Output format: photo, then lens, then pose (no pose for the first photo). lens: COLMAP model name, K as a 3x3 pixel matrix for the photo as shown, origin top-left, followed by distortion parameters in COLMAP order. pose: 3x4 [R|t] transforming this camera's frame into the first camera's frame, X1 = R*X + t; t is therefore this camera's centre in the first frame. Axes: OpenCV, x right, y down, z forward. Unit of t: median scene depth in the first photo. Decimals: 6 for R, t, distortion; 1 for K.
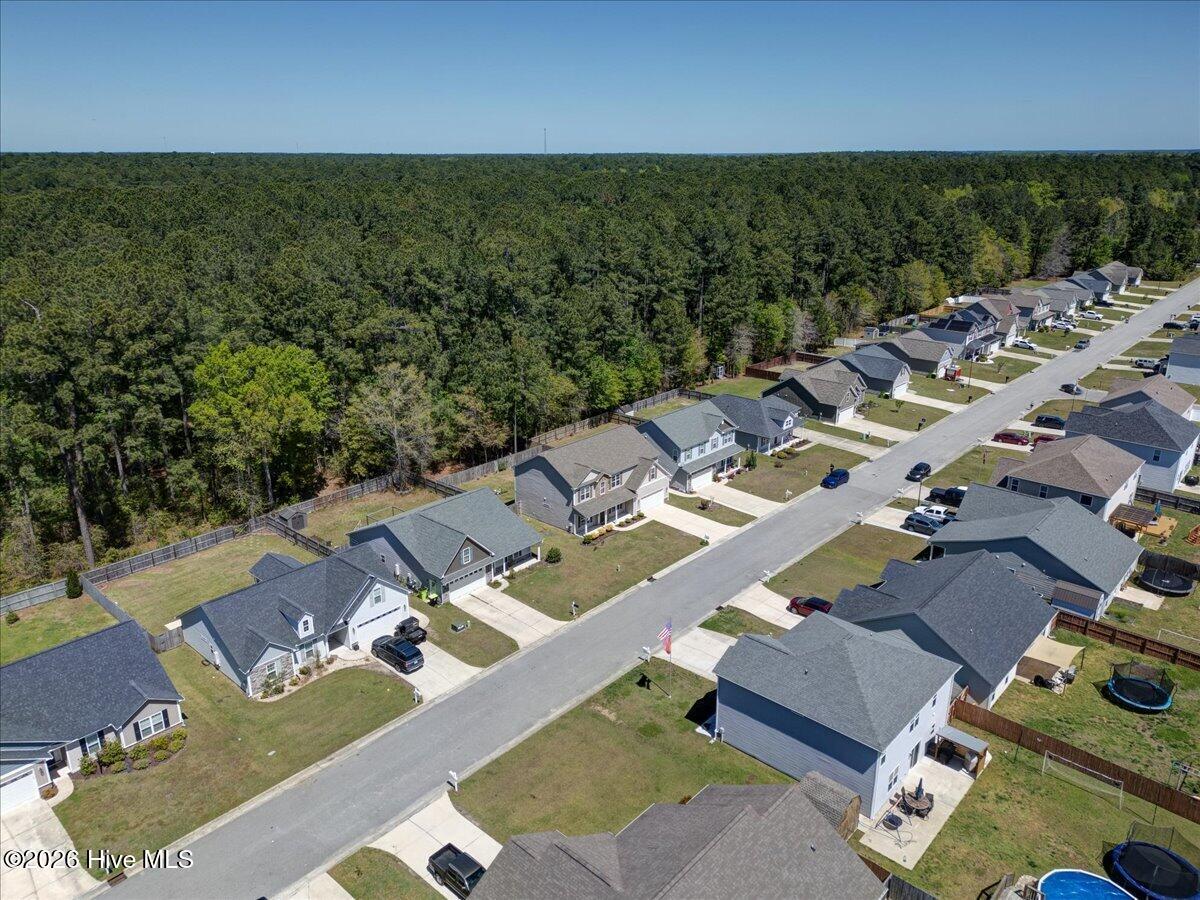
lens RADIAL K [[839.0, 0, 600.0], [0, 839.0, 450.0], [0, 0, 1]] dist [0.095665, -0.099264]
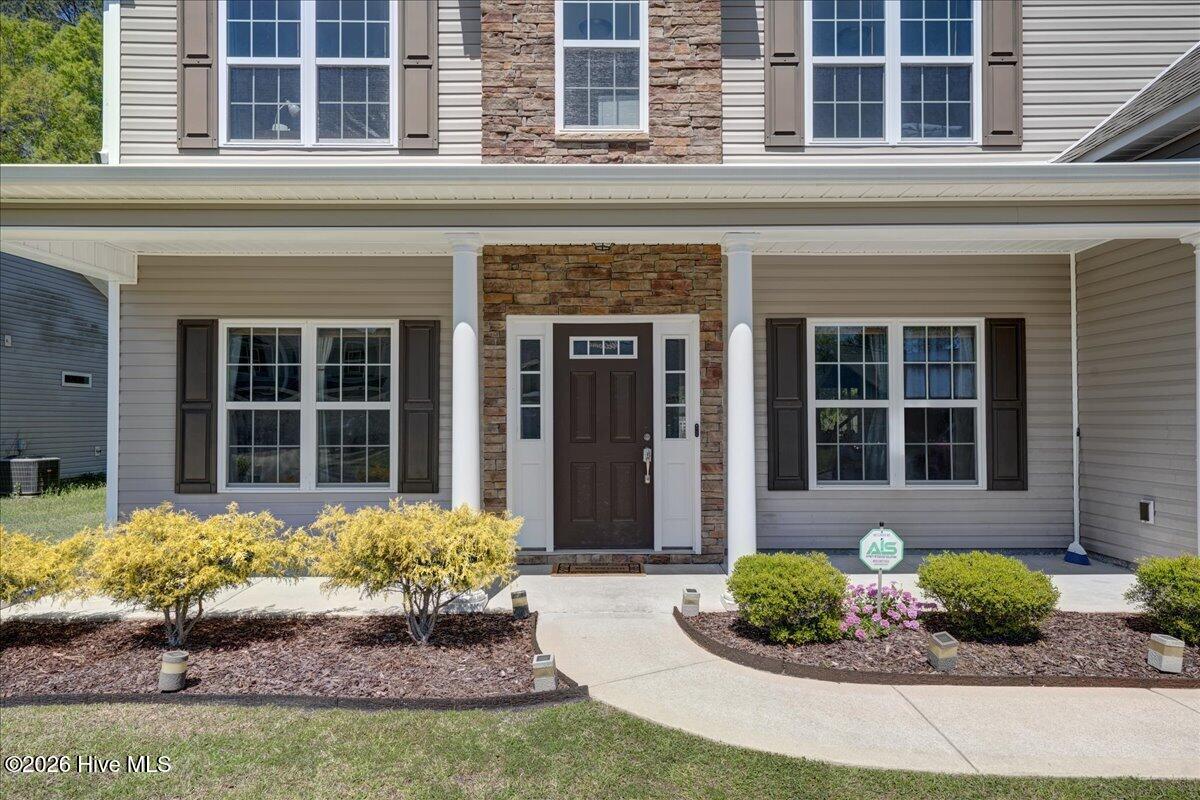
lens RADIAL K [[746.5, 0, 600.0], [0, 746.5, 400.0], [0, 0, 1]] dist [0.006112, 0.001064]
pose [[0.673657, -0.020665, -0.738755, 0.048826], [-0.237773, 0.940401, -0.243127, 0.085708], [0.699750, 0.339440, 0.628594, 0.912168]]
